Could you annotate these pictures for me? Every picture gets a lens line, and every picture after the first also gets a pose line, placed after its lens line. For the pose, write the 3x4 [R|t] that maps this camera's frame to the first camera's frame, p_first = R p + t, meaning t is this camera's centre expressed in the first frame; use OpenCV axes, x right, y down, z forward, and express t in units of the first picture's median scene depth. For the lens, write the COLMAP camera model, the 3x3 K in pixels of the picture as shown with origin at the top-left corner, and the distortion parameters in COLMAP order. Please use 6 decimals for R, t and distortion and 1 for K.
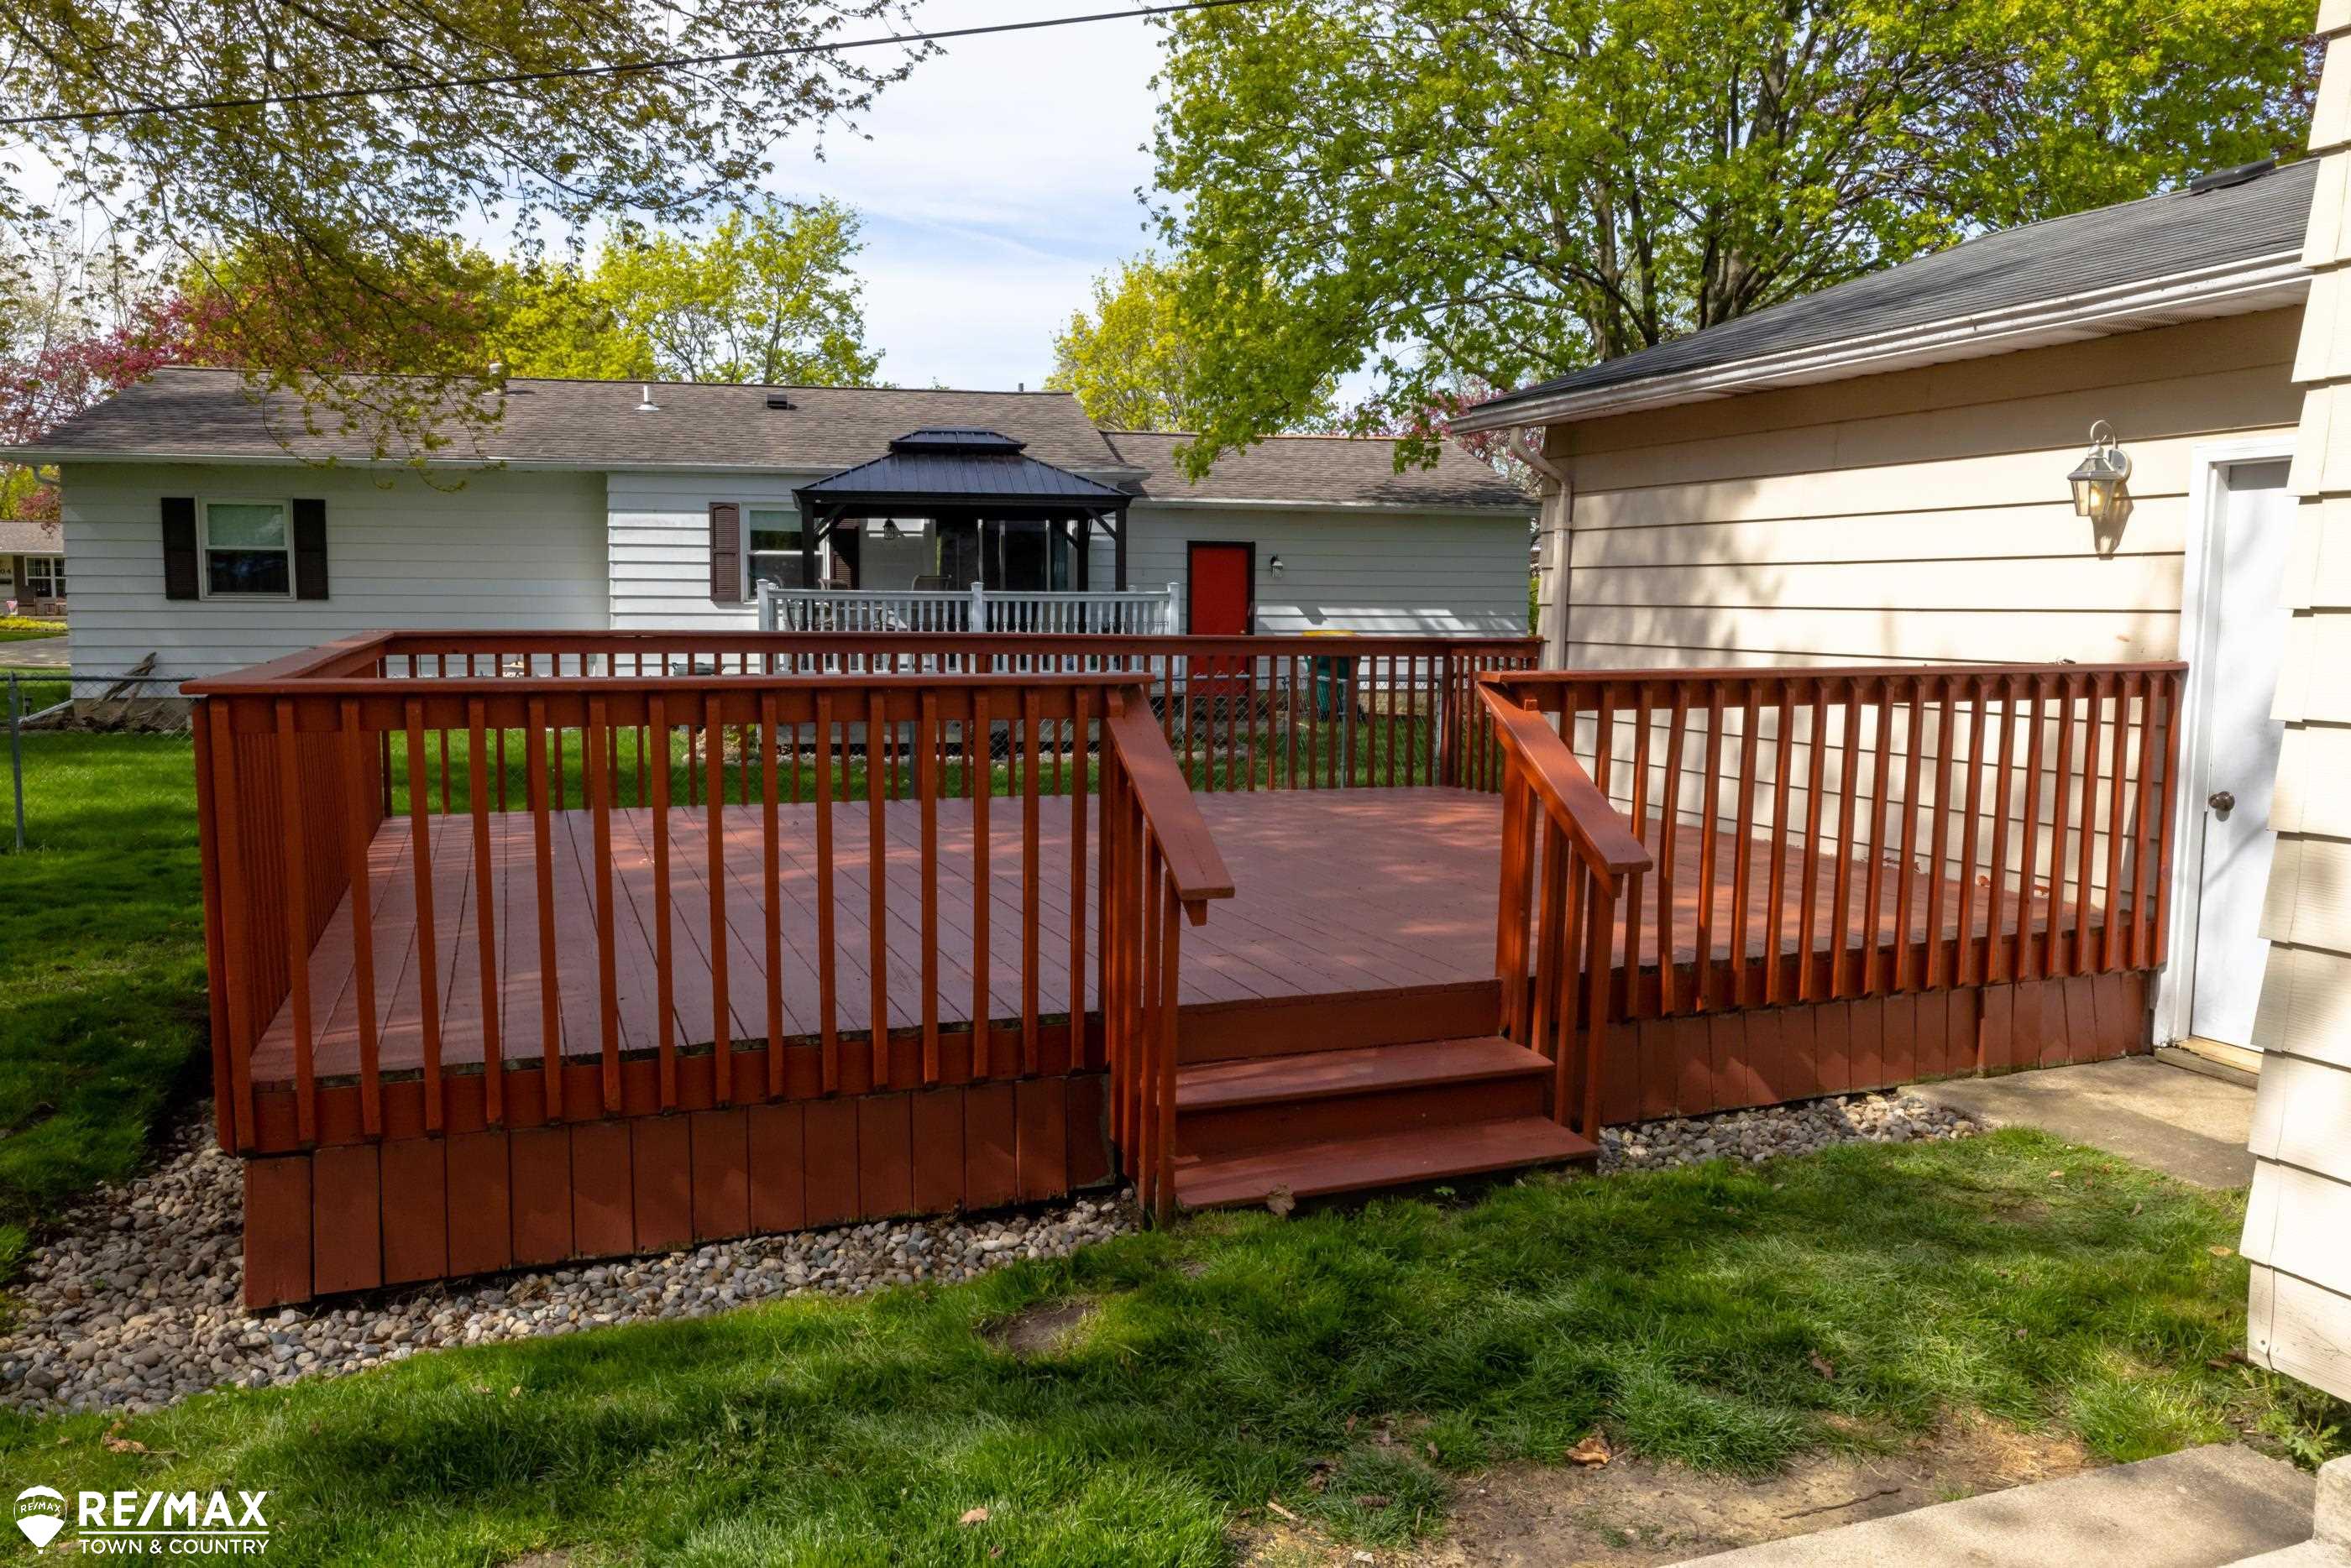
lens RADIAL K [[1751.3, 0, 1171.8], [0, 1751.3, 788.4], [0, 0, 1]] dist [-0.012632, -0.002996]
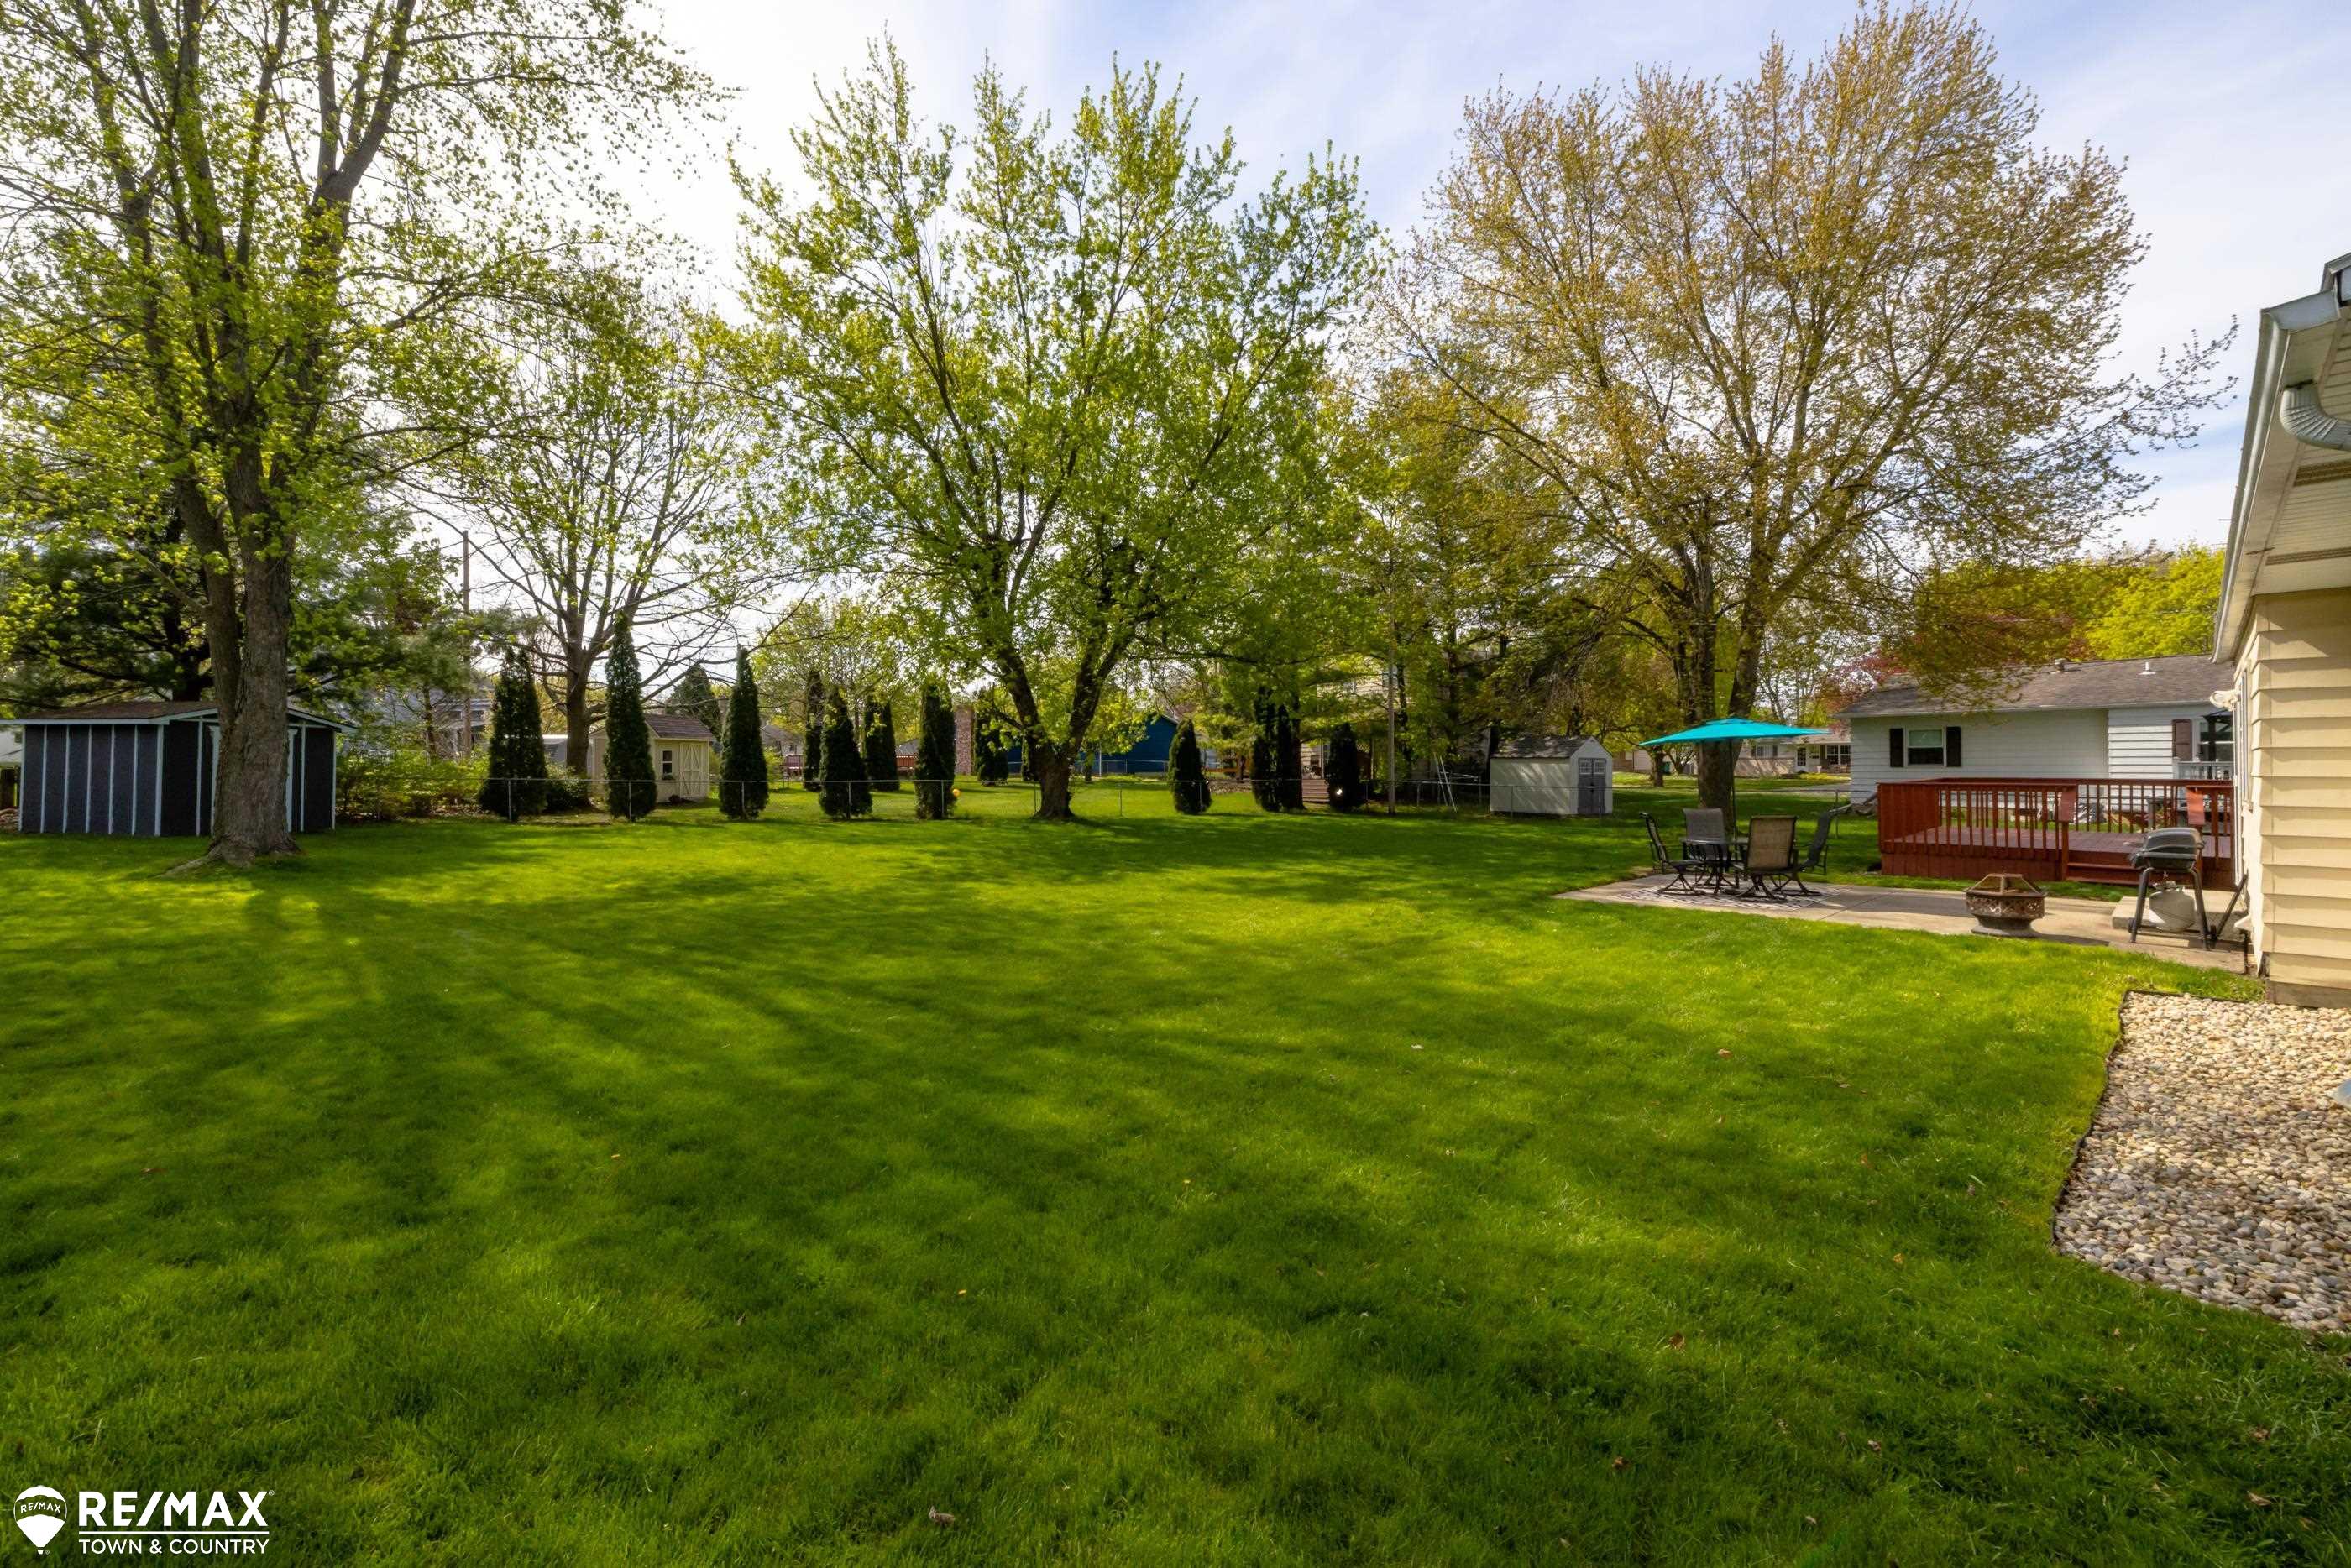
lens RADIAL K [[980.0, 0, 1172.0], [0, 980.0, 763.7], [0, 0, 1]] dist [0.001693, -0.000587]
pose [[0.396878, -0.006365, -0.917849, 0.351436], [-0.093683, 0.994473, -0.047405, 0.058780], [0.913078, 0.104801, 0.394088, -0.573056]]
